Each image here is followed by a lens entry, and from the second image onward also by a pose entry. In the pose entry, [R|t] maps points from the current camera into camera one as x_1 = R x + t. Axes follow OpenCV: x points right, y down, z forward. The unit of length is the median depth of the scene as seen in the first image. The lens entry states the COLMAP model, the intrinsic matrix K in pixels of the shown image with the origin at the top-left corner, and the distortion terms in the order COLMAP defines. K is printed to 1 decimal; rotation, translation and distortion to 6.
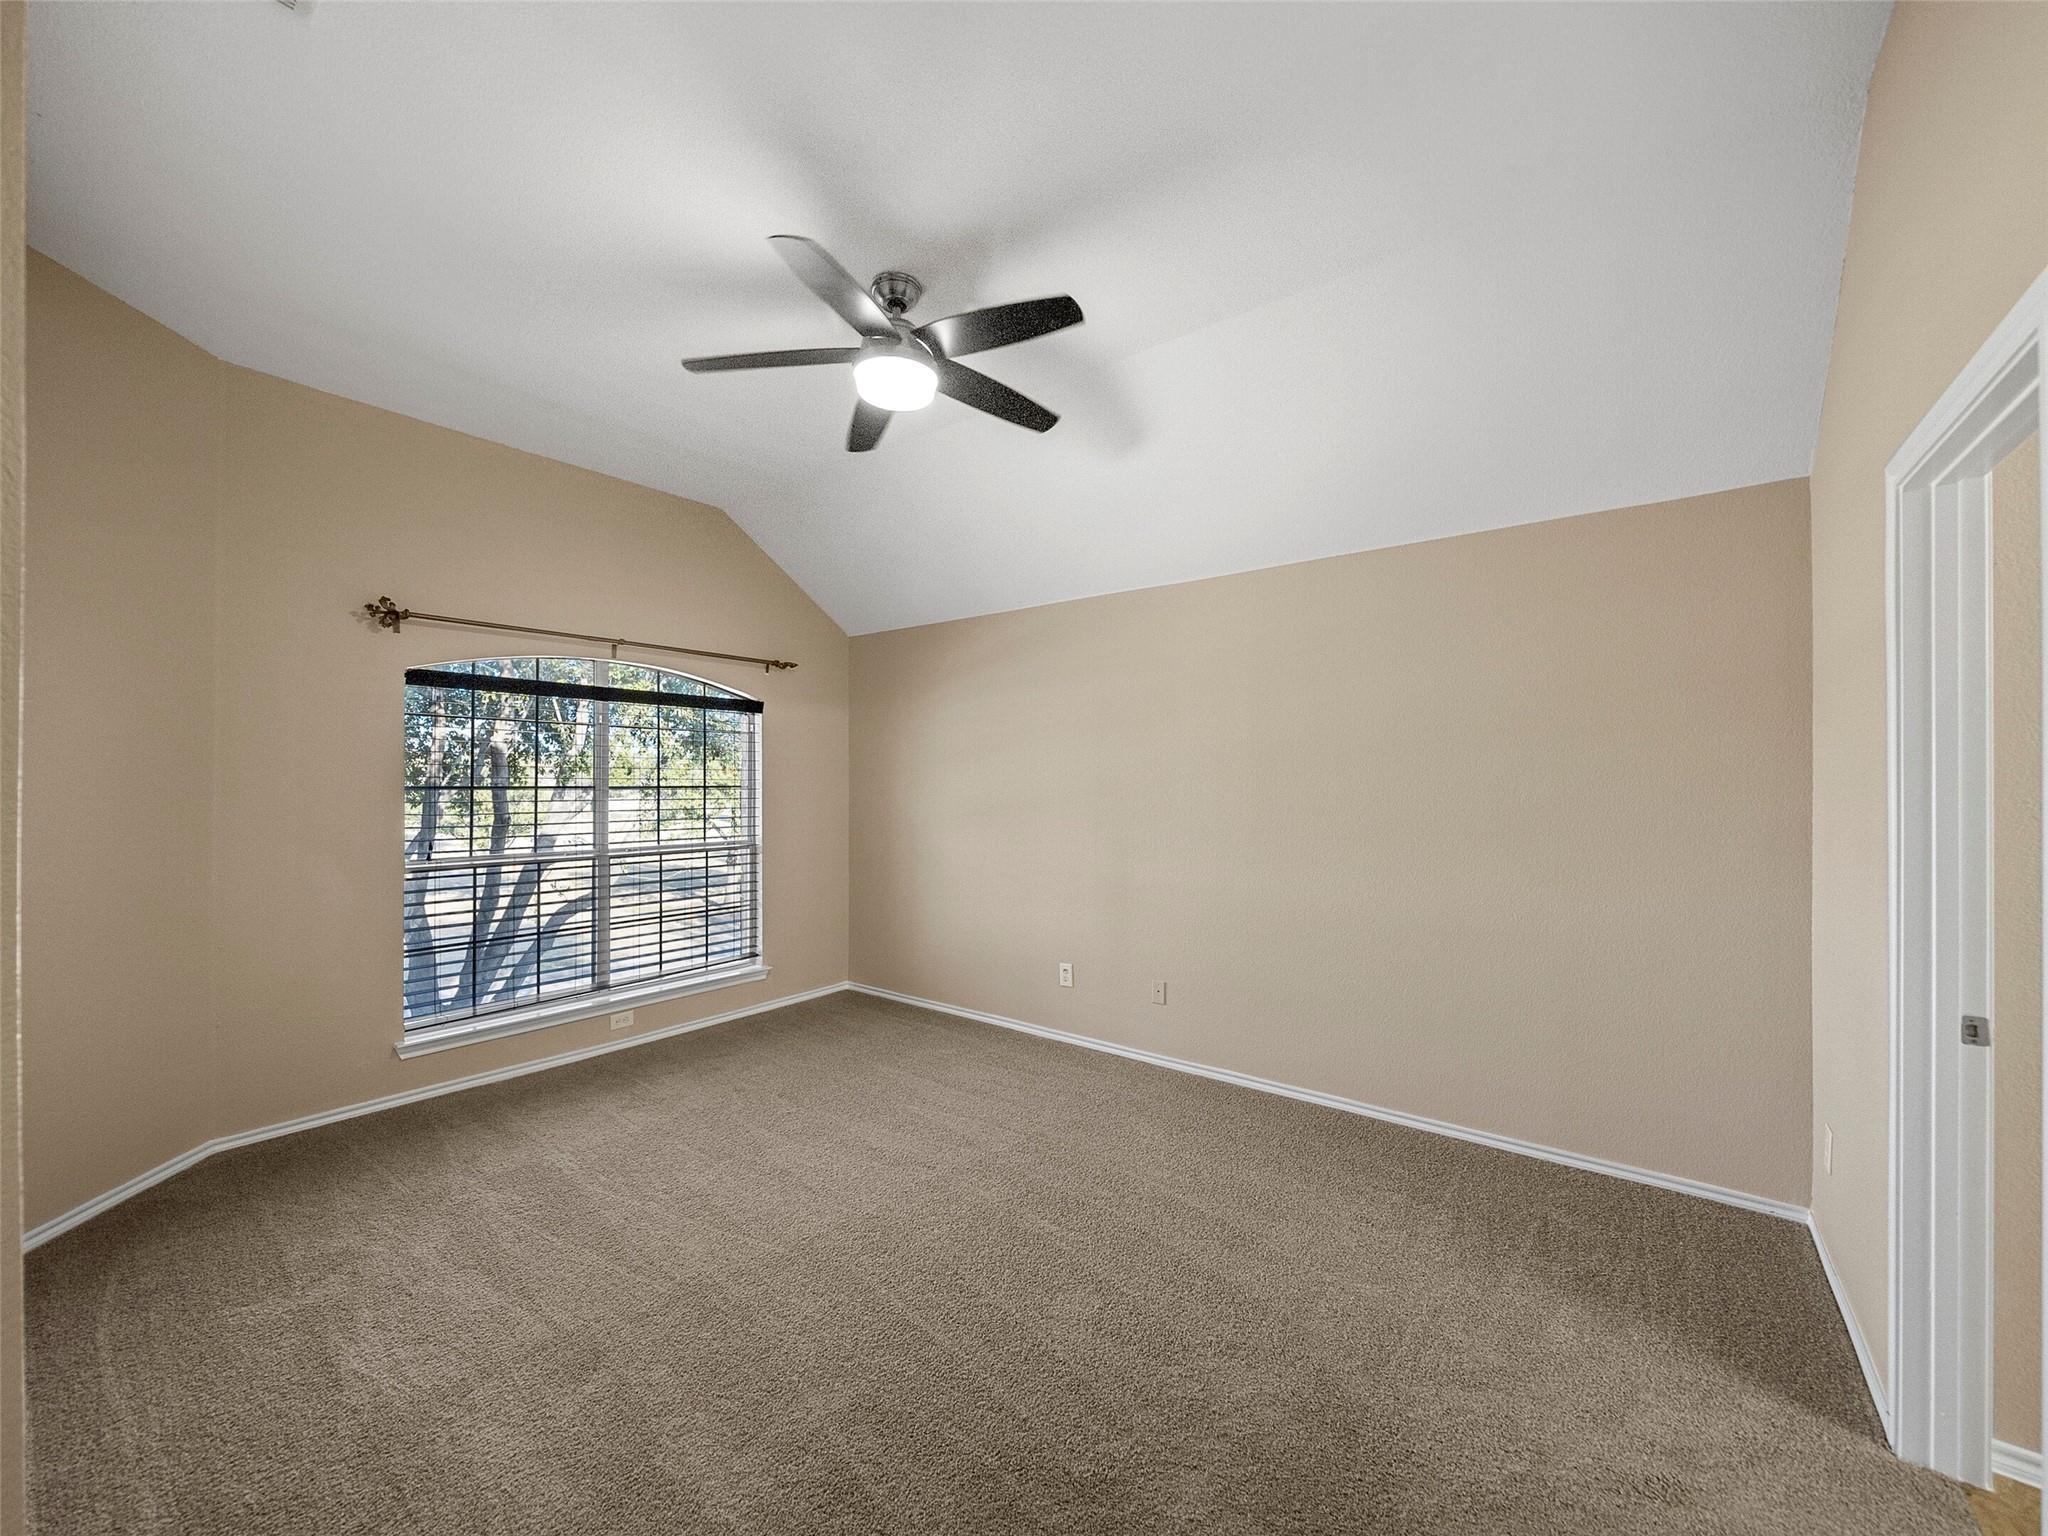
lens RADIAL K [[798.5, 0, 1034.5], [0, 798.5, 779.0], [0, 0, 1]] dist [0.001549, 0.000274]
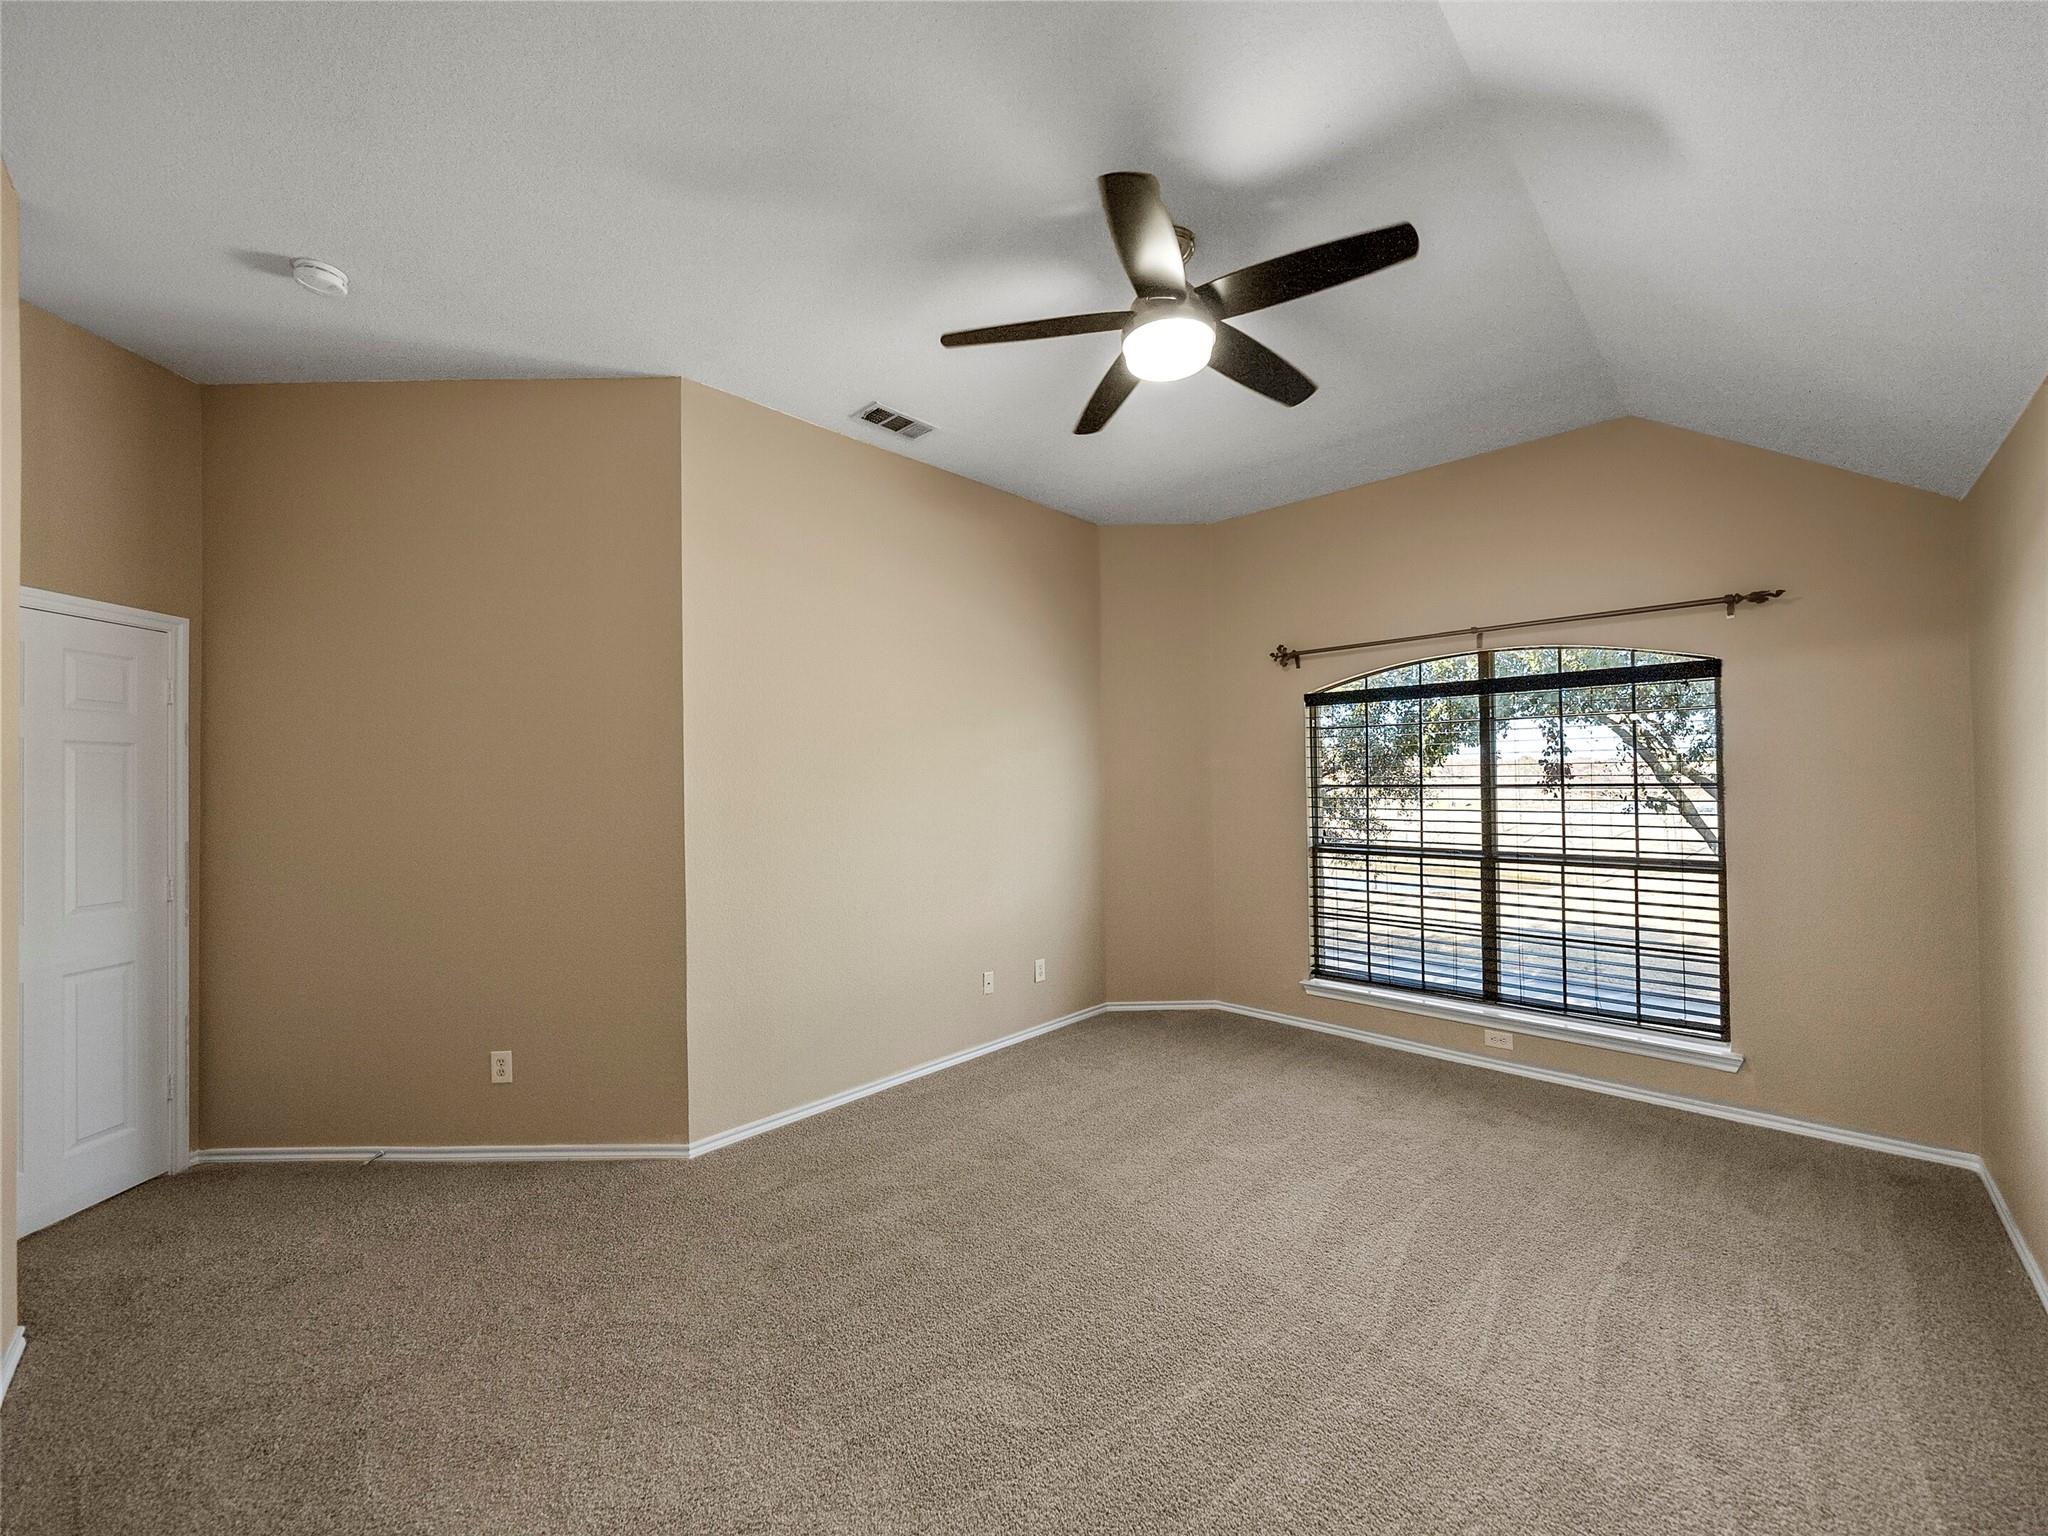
lens RADIAL K [[798.5, 0, 1038.1], [0, 798.5, 766.0], [0, 0, 1]] dist [0.001549, 0.000274]
pose [[-0.096872, -0.020766, -0.995080, 0.493970], [0.010691, 0.999703, -0.021904, 0.002707], [0.995239, -0.012761, -0.096621, 0.615779]]
